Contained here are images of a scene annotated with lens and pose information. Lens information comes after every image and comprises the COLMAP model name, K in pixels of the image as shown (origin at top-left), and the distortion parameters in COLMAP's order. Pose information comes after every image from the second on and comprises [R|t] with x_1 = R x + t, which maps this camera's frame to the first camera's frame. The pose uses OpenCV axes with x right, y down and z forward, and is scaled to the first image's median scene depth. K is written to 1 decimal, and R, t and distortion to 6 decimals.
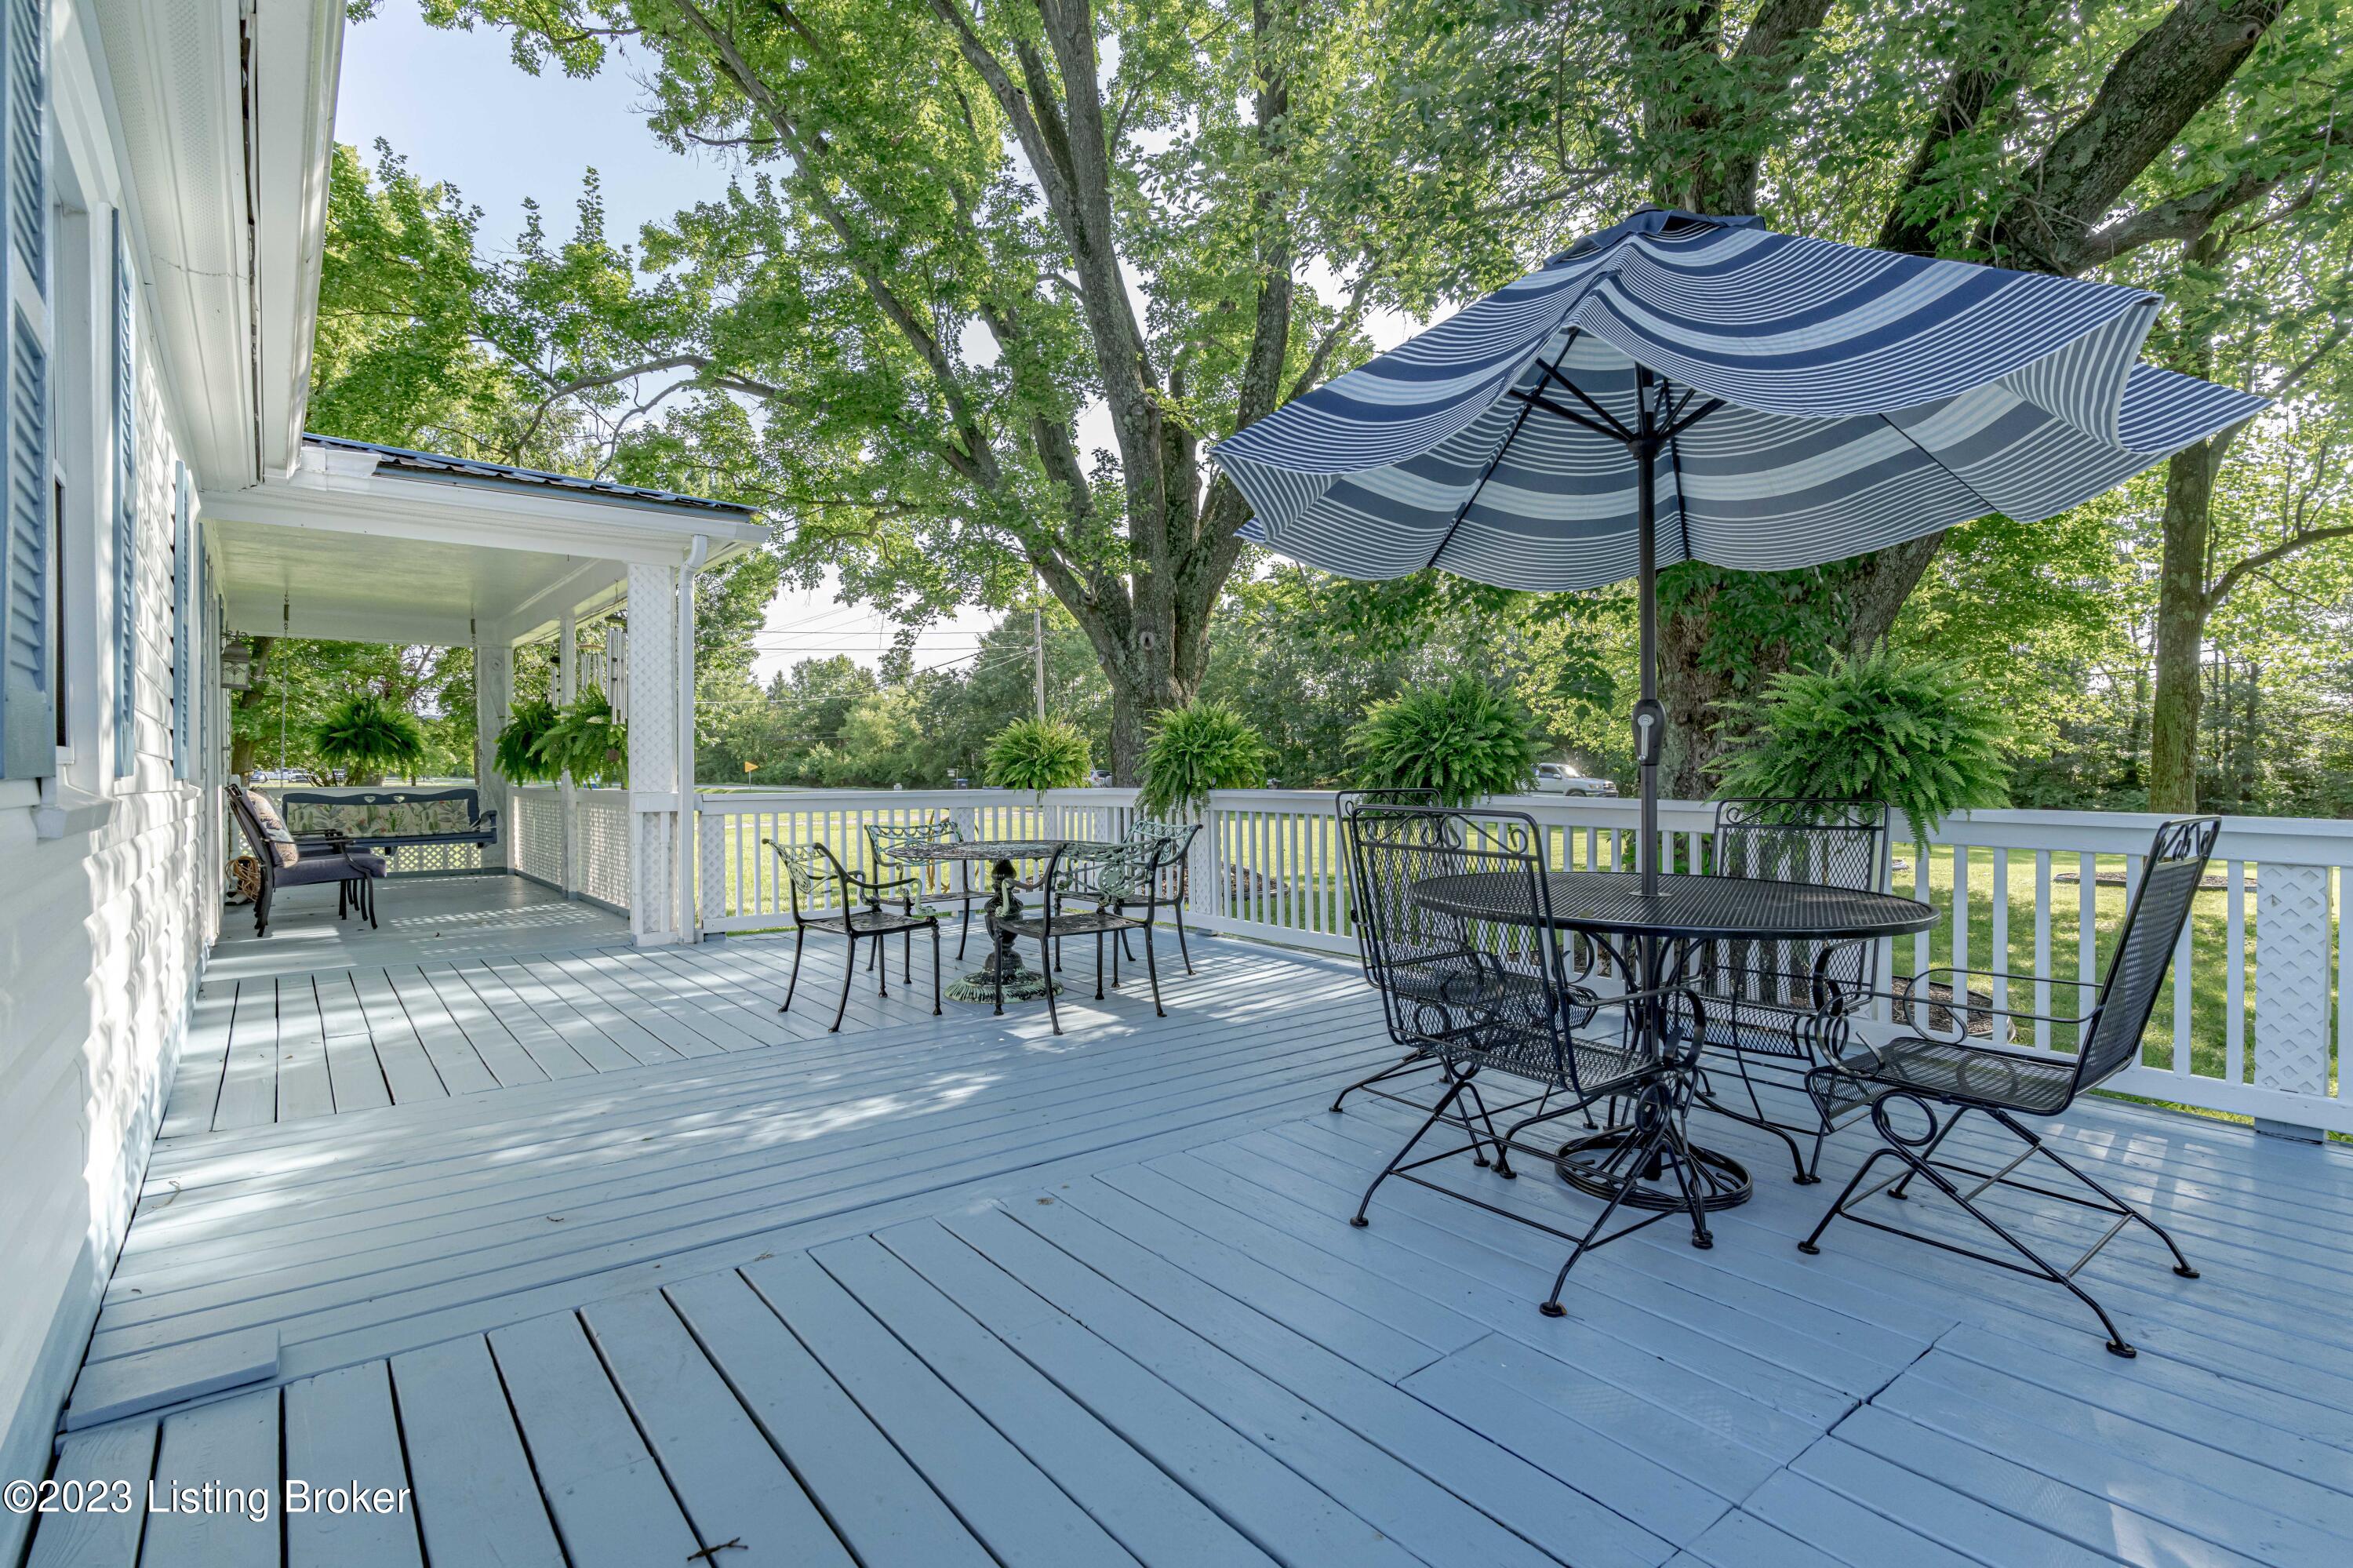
lens RADIAL K [[1133.7, 0, 1181.2], [0, 1133.7, 780.9], [0, 0, 1]] dist [0.004380, 0.000335]
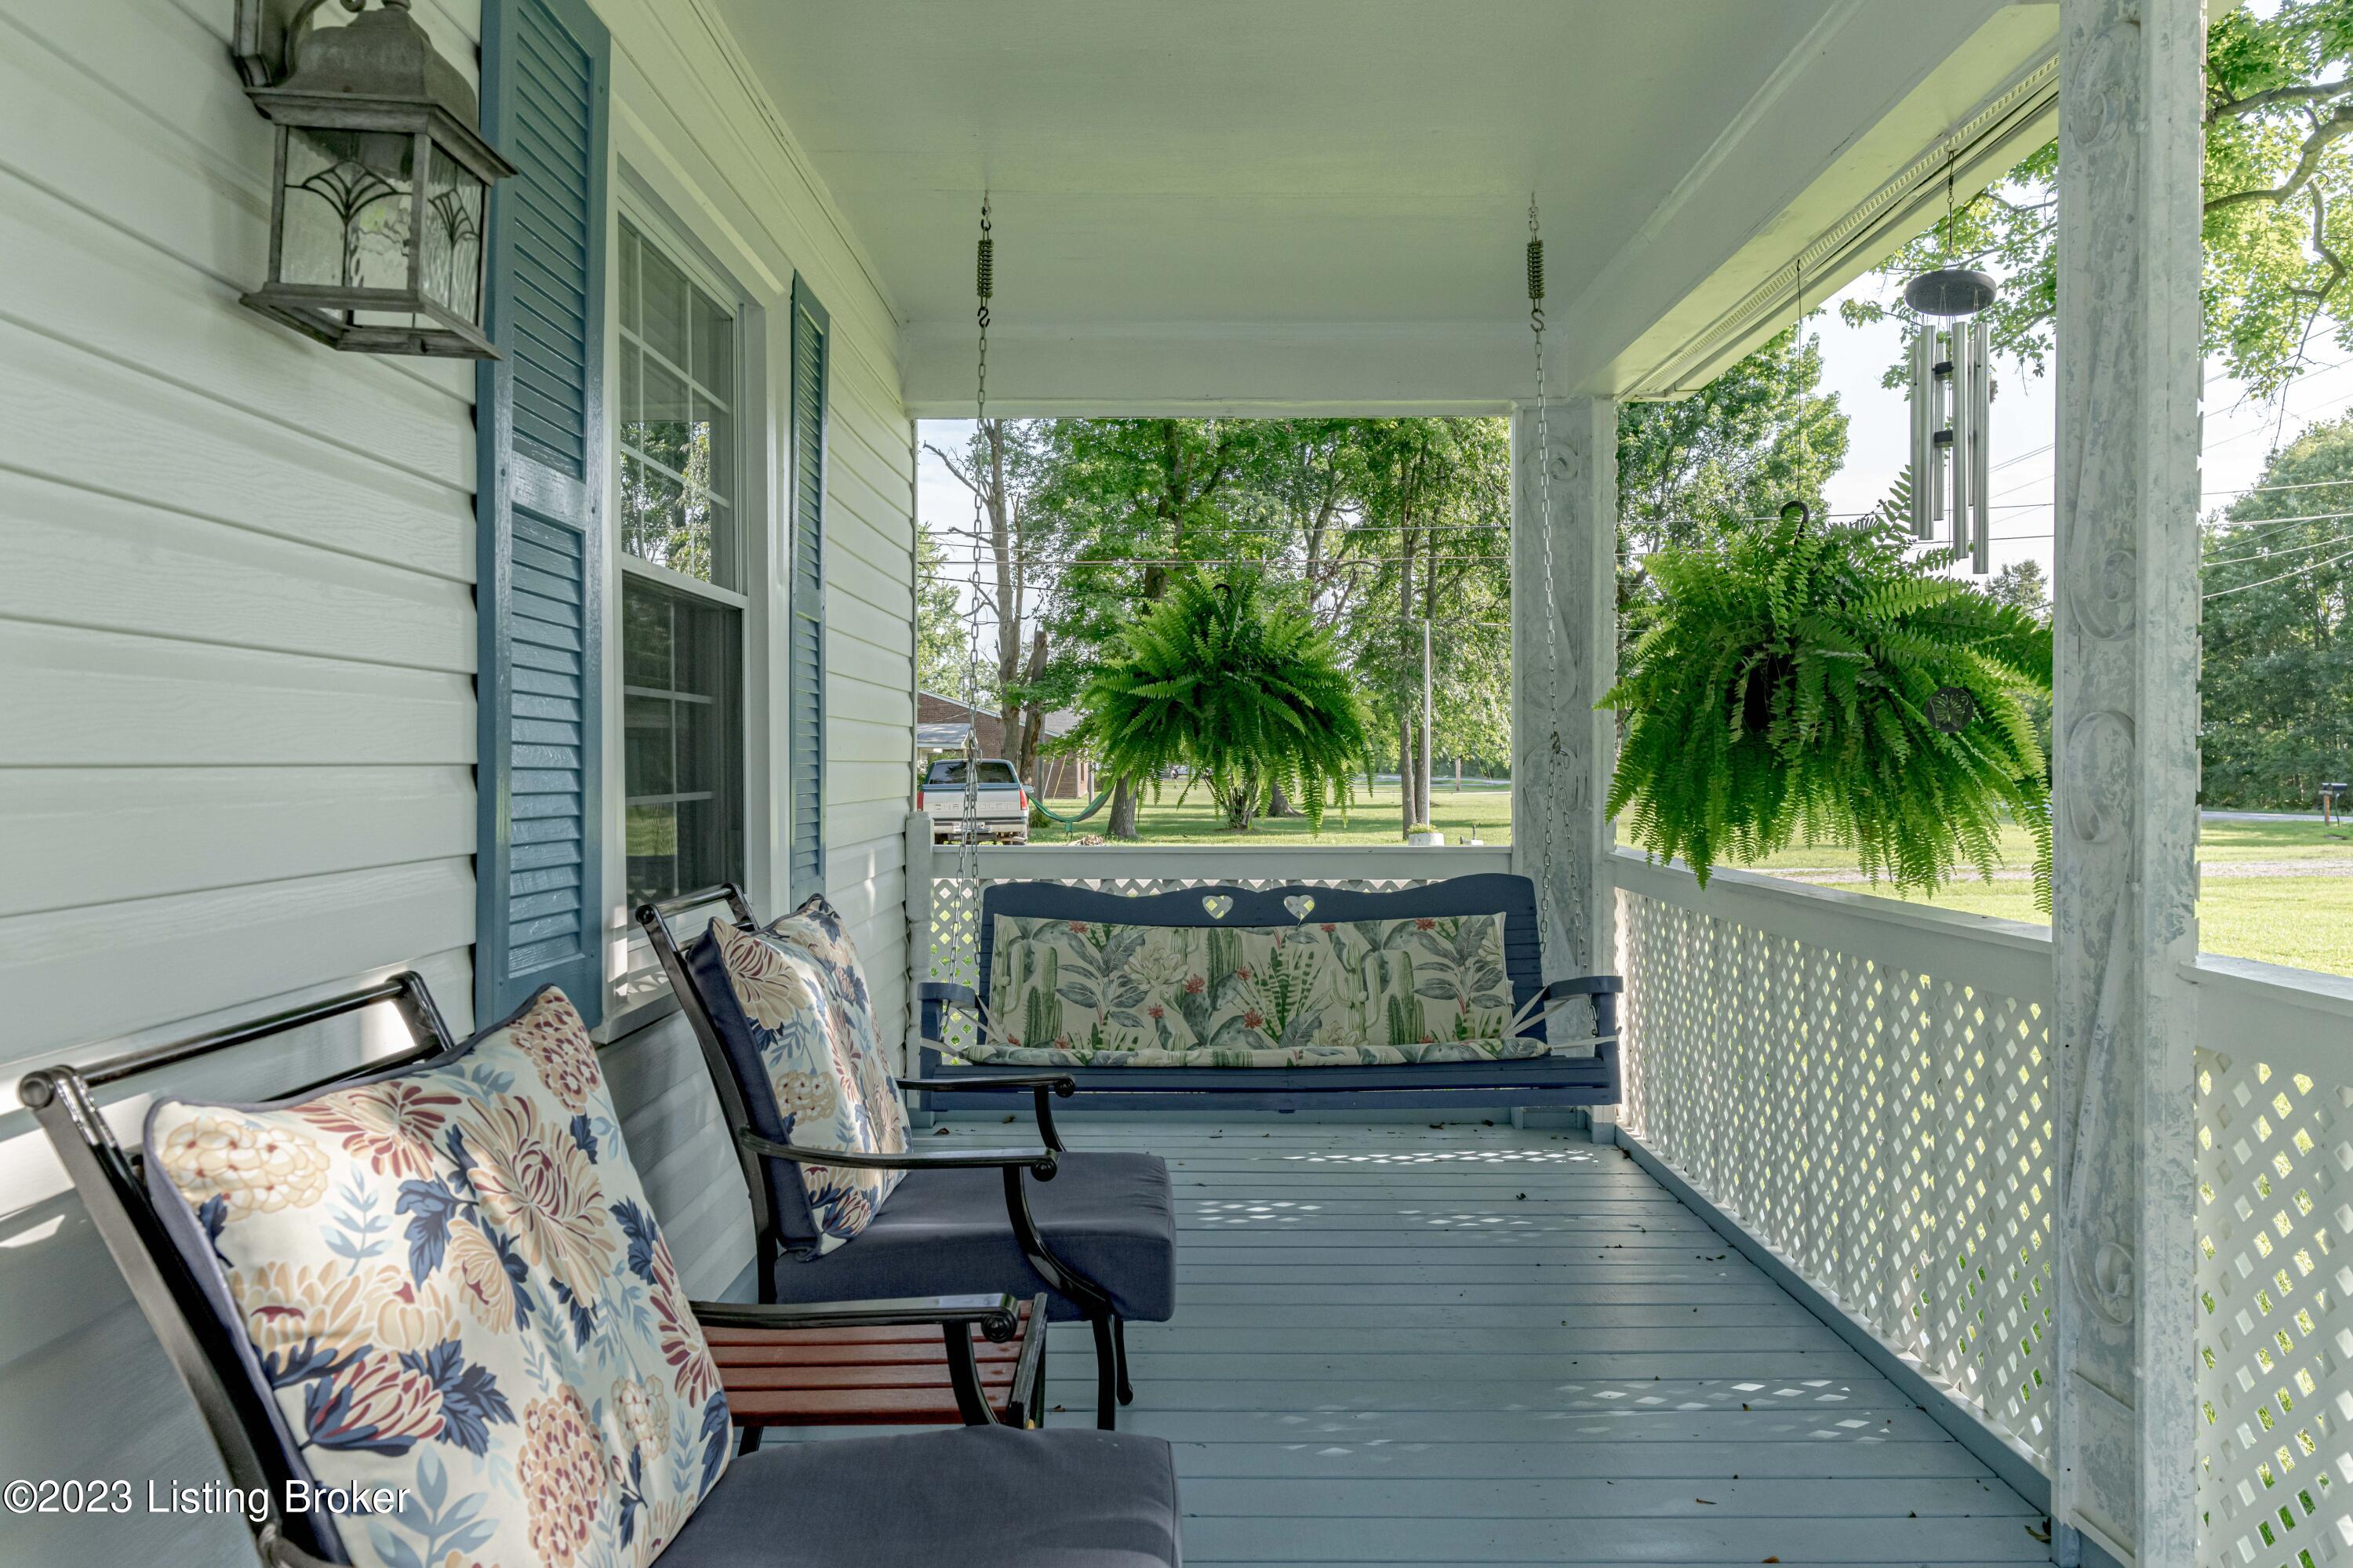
lens RADIAL K [[1634.2, 0, 1180.9], [0, 1634.2, 777.8], [0, 0, 1]] dist [-0.001705, -0.000056]
pose [[0.776927, 0.004962, -0.629571, -0.428064], [-0.005620, 0.999984, 0.000946, -0.015951], [0.629565, 0.002803, 0.776942, 0.625104]]
